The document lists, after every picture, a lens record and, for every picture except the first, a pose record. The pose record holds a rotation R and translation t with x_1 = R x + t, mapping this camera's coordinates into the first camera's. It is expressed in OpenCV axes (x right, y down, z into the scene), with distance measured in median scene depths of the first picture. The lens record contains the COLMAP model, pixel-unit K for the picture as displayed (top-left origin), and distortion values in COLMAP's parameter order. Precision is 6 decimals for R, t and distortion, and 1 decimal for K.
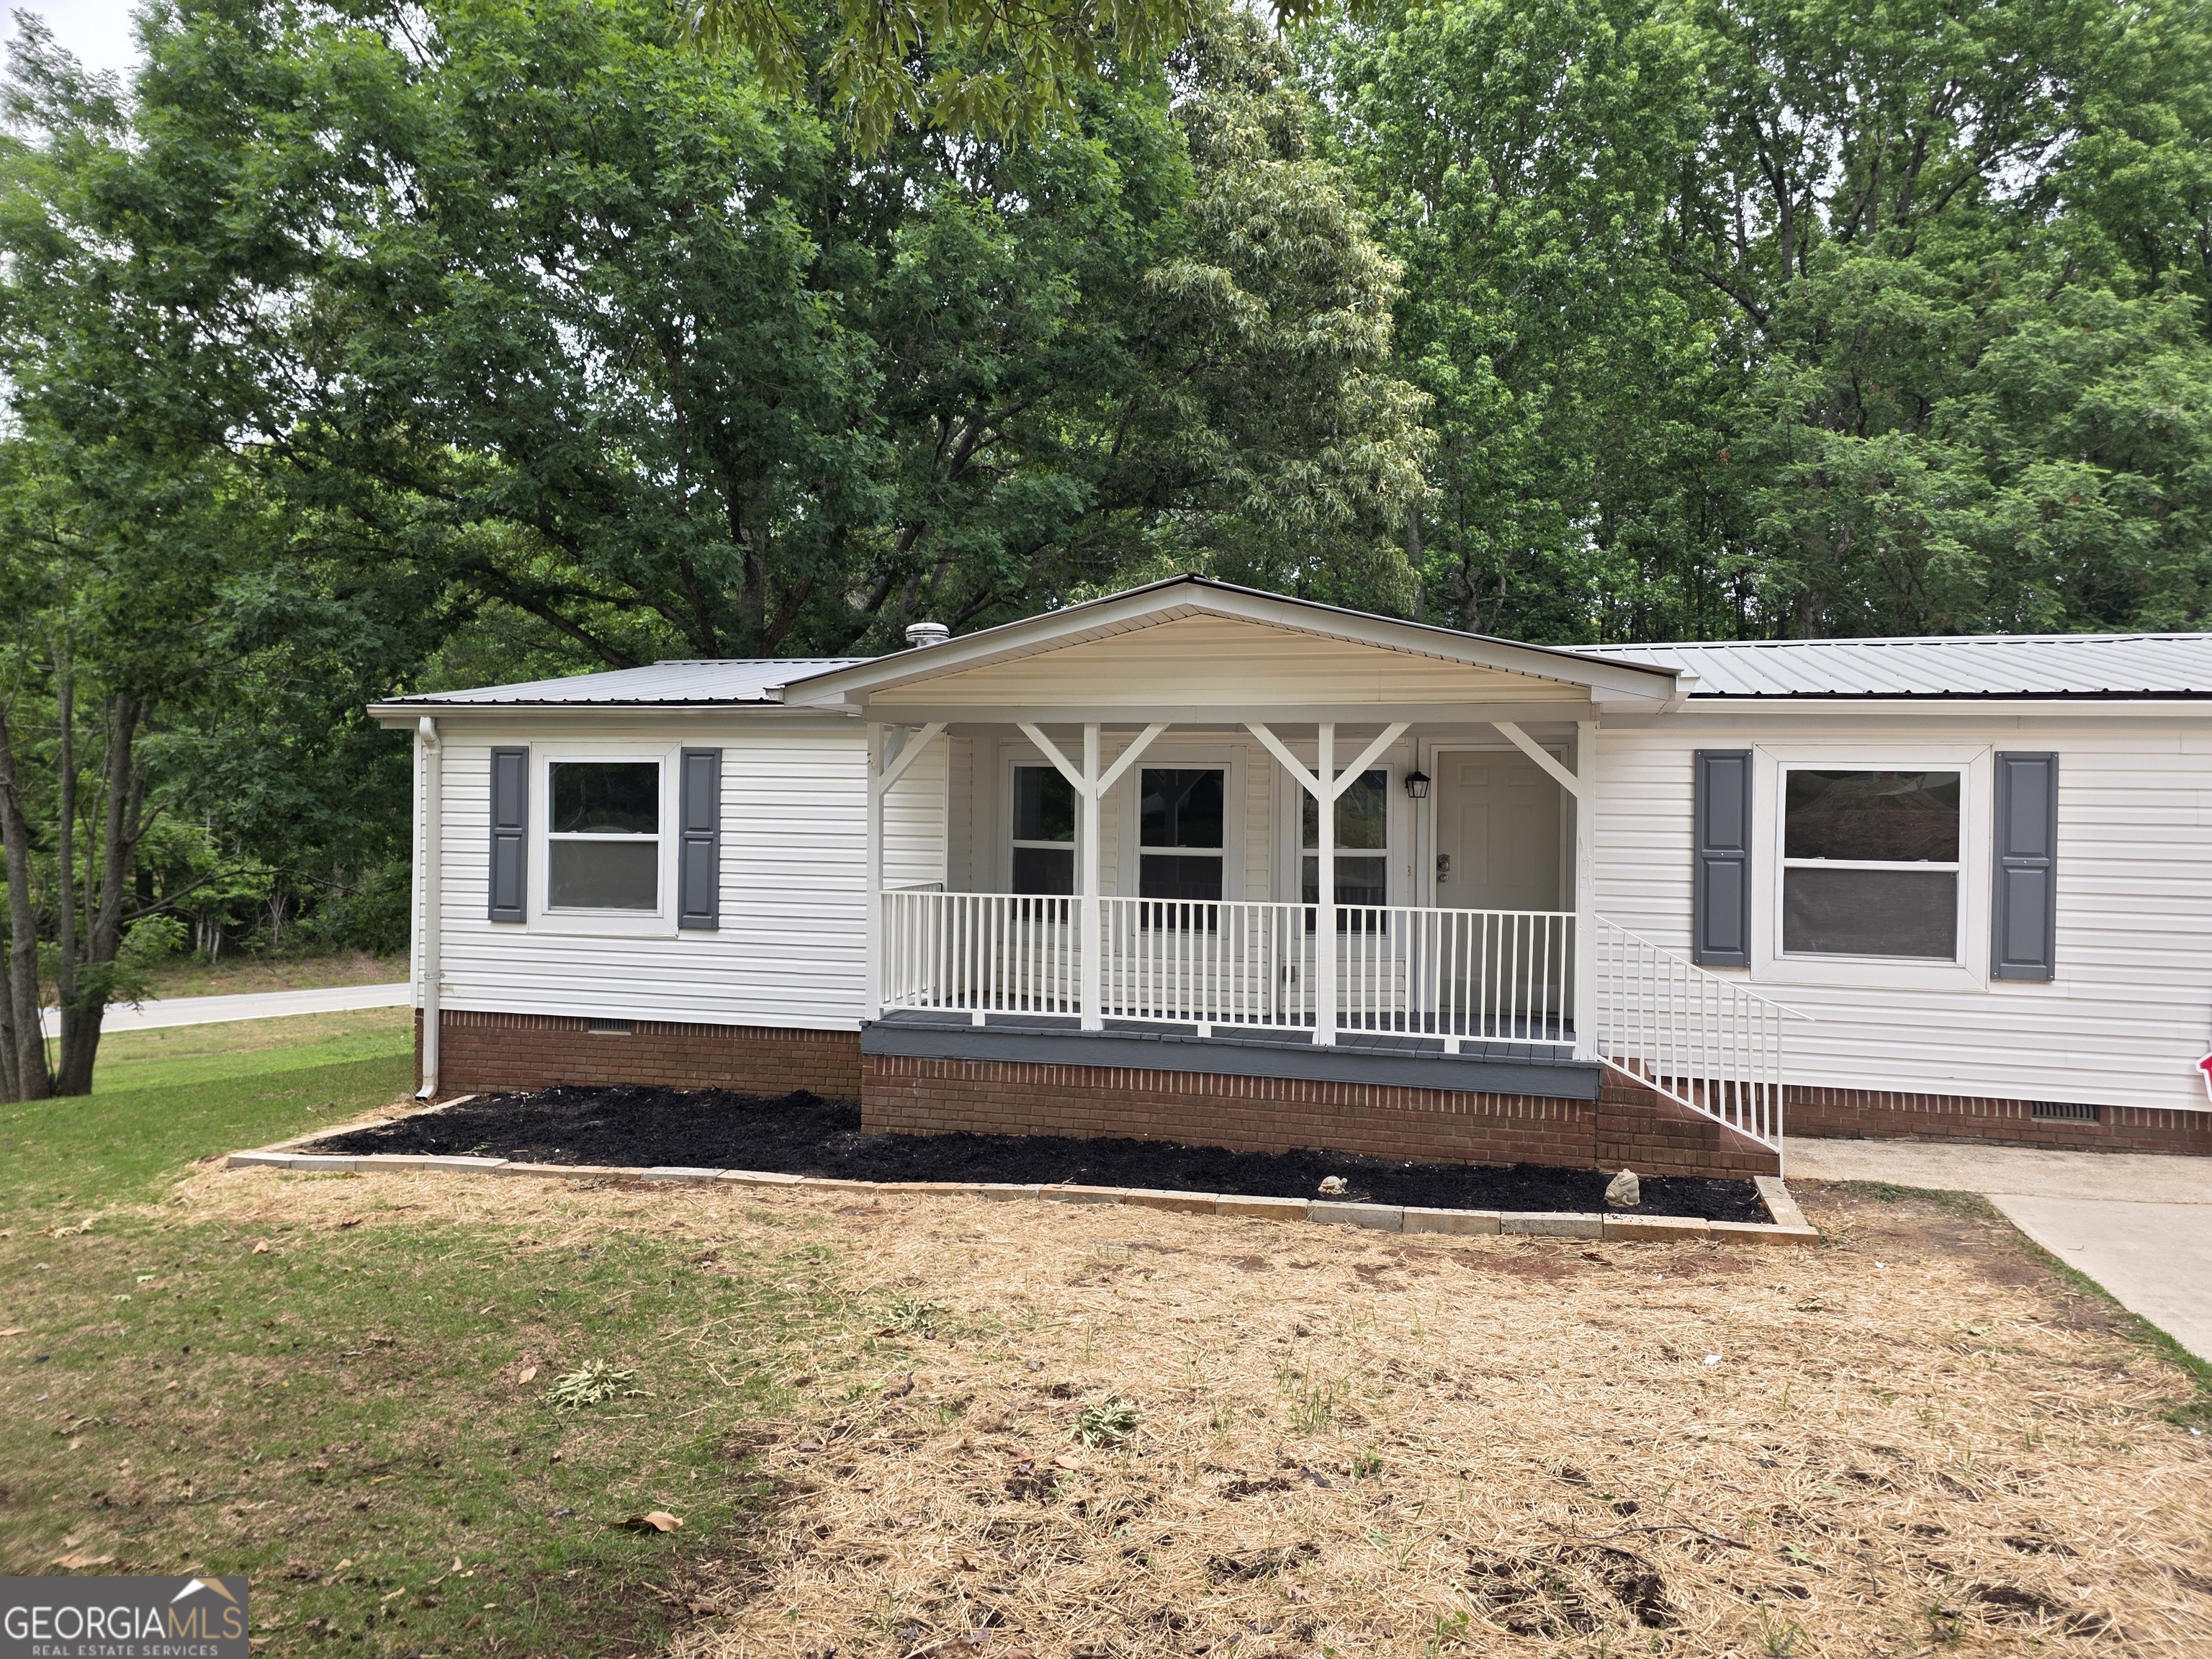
lens RADIAL K [[1478.0, 0, 1075.7], [0, 1478.0, 799.4], [0, 0, 1]] dist [0.081183, -0.004348]
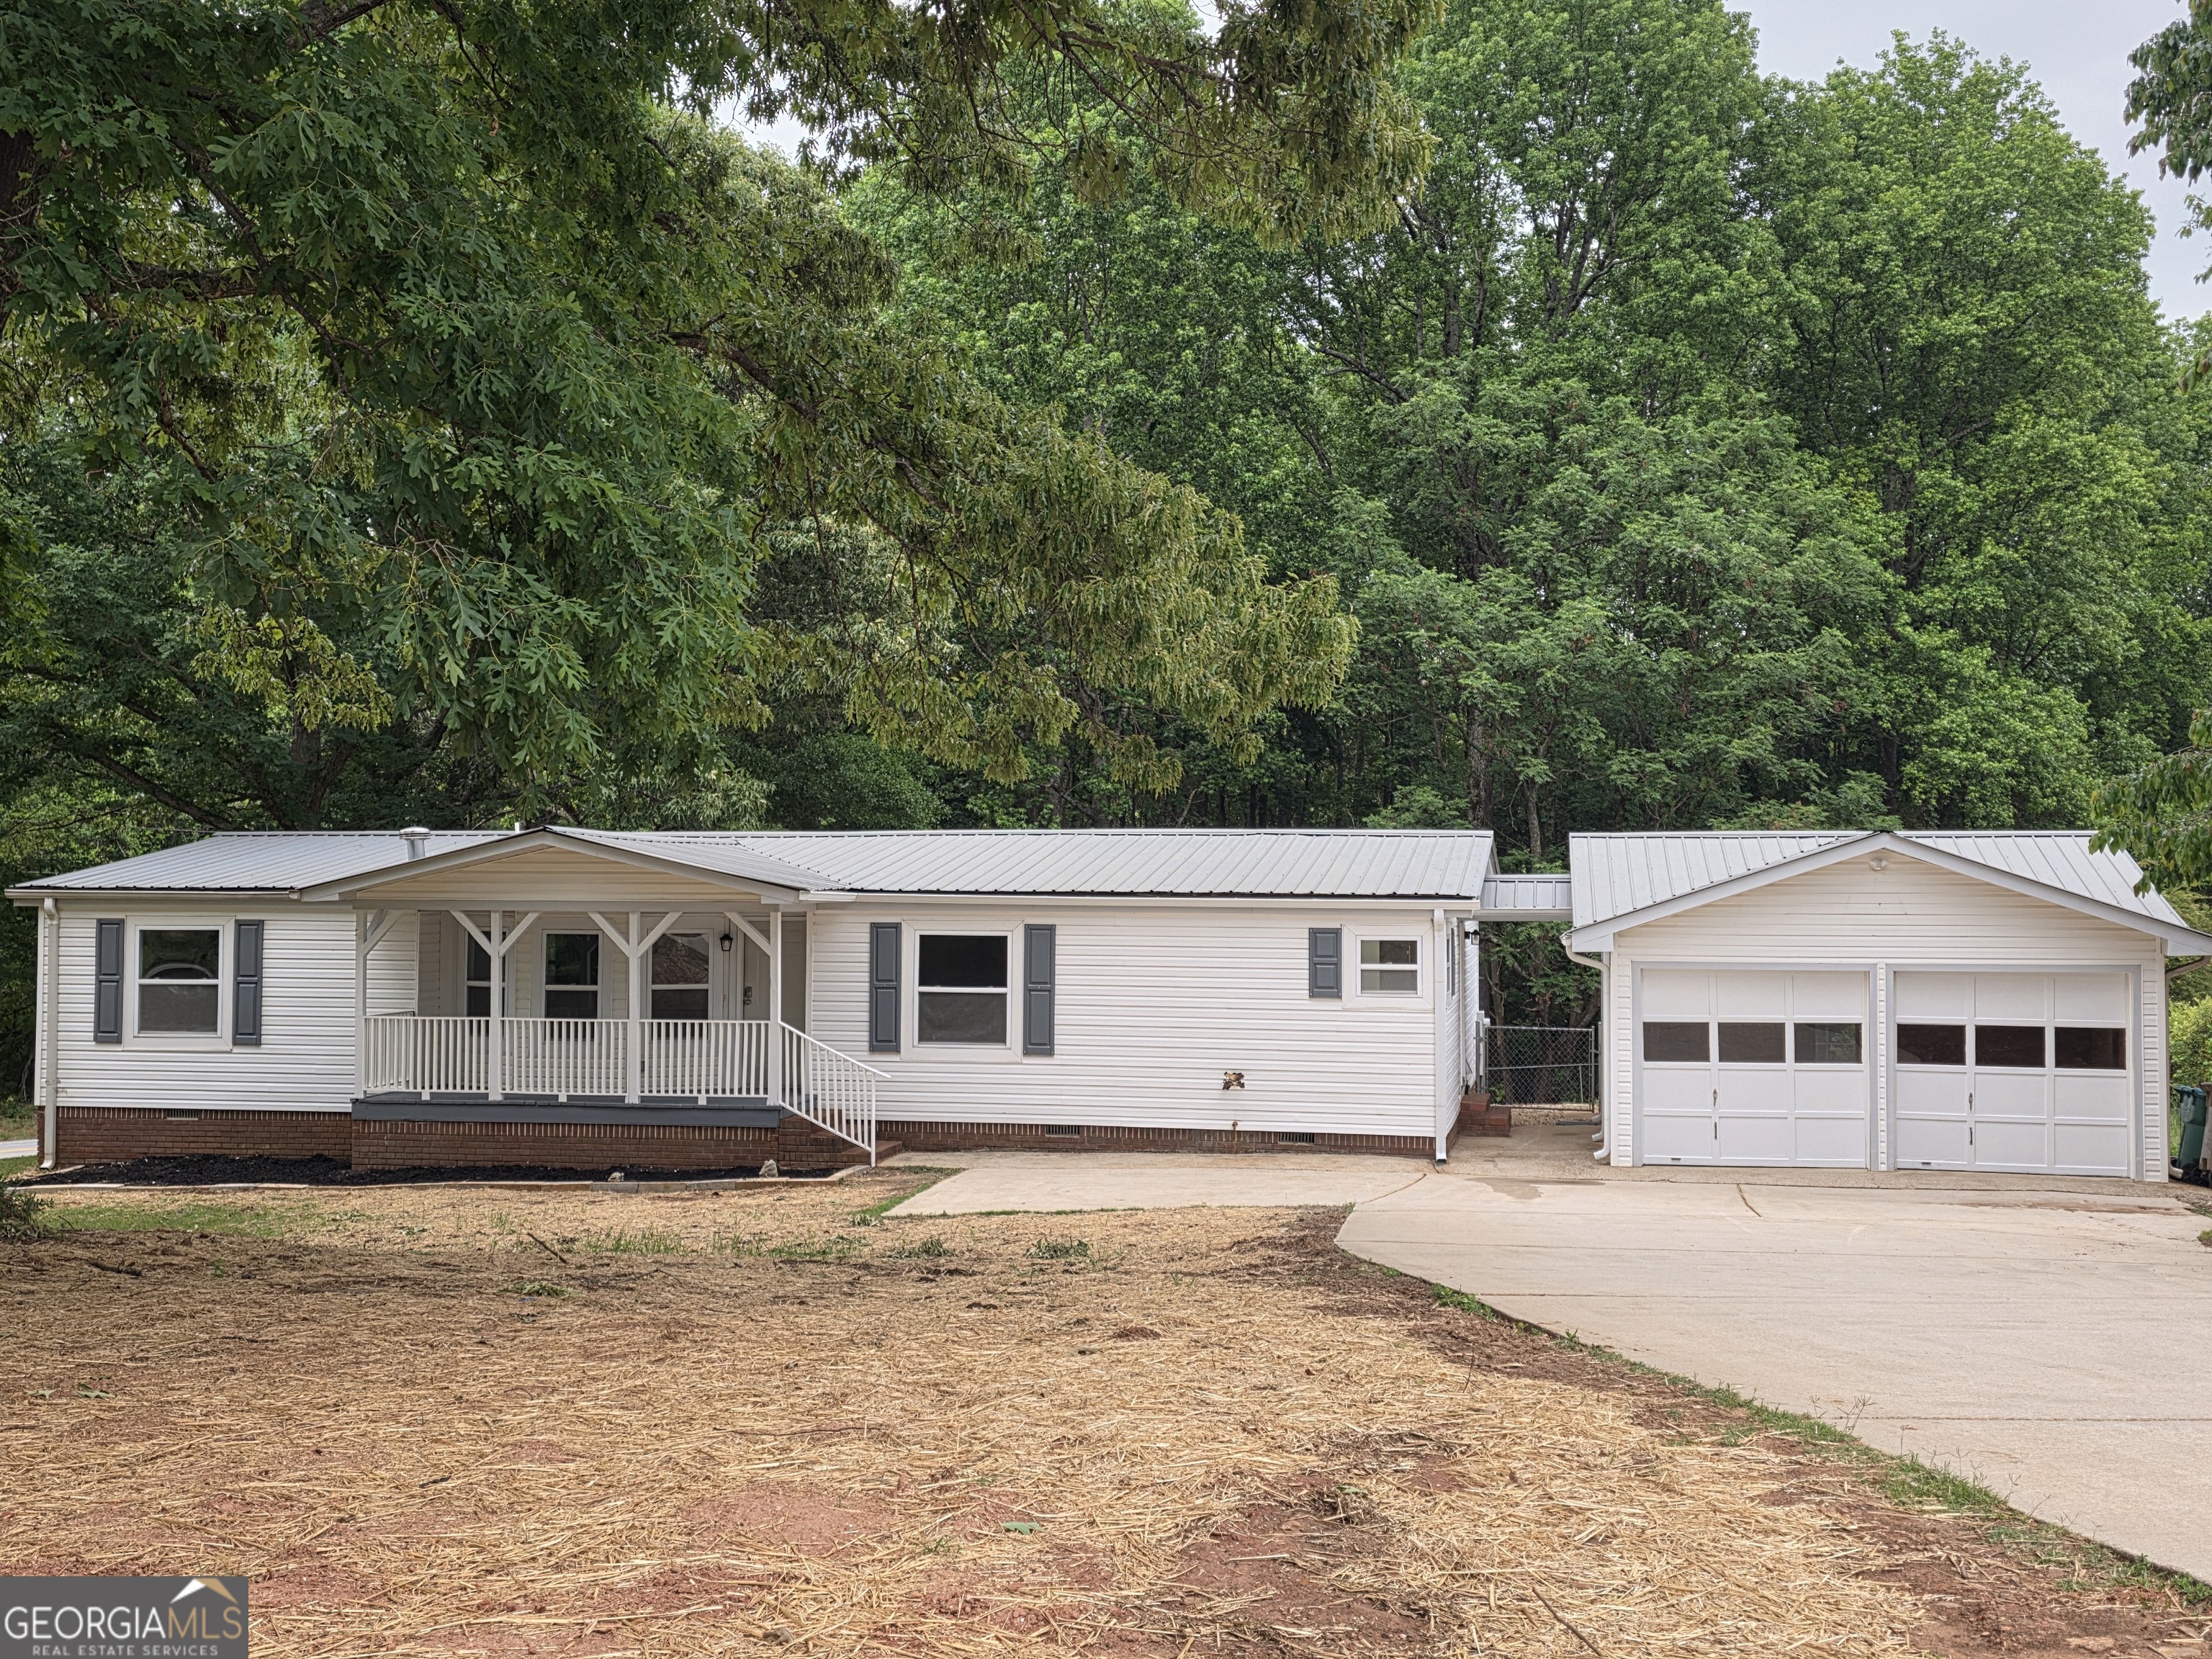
lens RADIAL K [[2286.5, 0, 1082.7], [0, 2286.5, 810.0], [0, 0, 1]] dist [0.055880, 0.000000]
pose [[0.995917, -0.005774, 0.090088, 0.368115], [0.008630, 0.999471, -0.031345, -0.066387], [-0.089859, 0.031994, 0.995440, -1.358939]]
